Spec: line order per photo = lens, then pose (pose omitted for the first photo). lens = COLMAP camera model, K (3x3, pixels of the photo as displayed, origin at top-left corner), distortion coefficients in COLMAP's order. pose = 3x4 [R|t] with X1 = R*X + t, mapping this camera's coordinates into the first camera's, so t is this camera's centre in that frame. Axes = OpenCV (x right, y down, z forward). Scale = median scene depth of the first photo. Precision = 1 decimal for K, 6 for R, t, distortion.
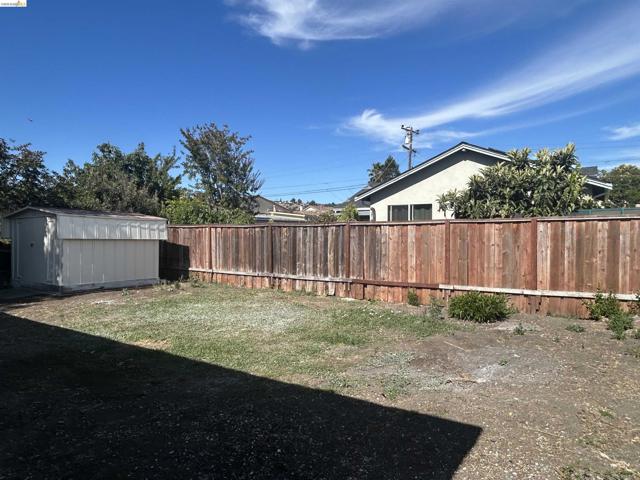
lens RADIAL K [[417.8, 0, 320.0], [0, 417.8, 240.0], [0, 0, 1]] dist [0.001050, 0.000010]
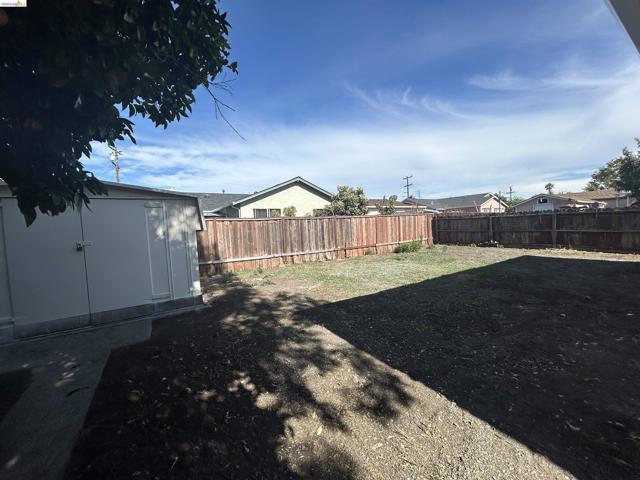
lens RADIAL K [[257.0, 0, 320.0], [0, 257.0, 240.0], [0, 0, 1]] dist [-0.002239, -0.000355]
pose [[0.421409, -0.067146, 0.904381, -0.900753], [0.057996, 0.997209, 0.047014, 0.002354], [-0.905014, 0.032638, 0.424127, 0.578258]]
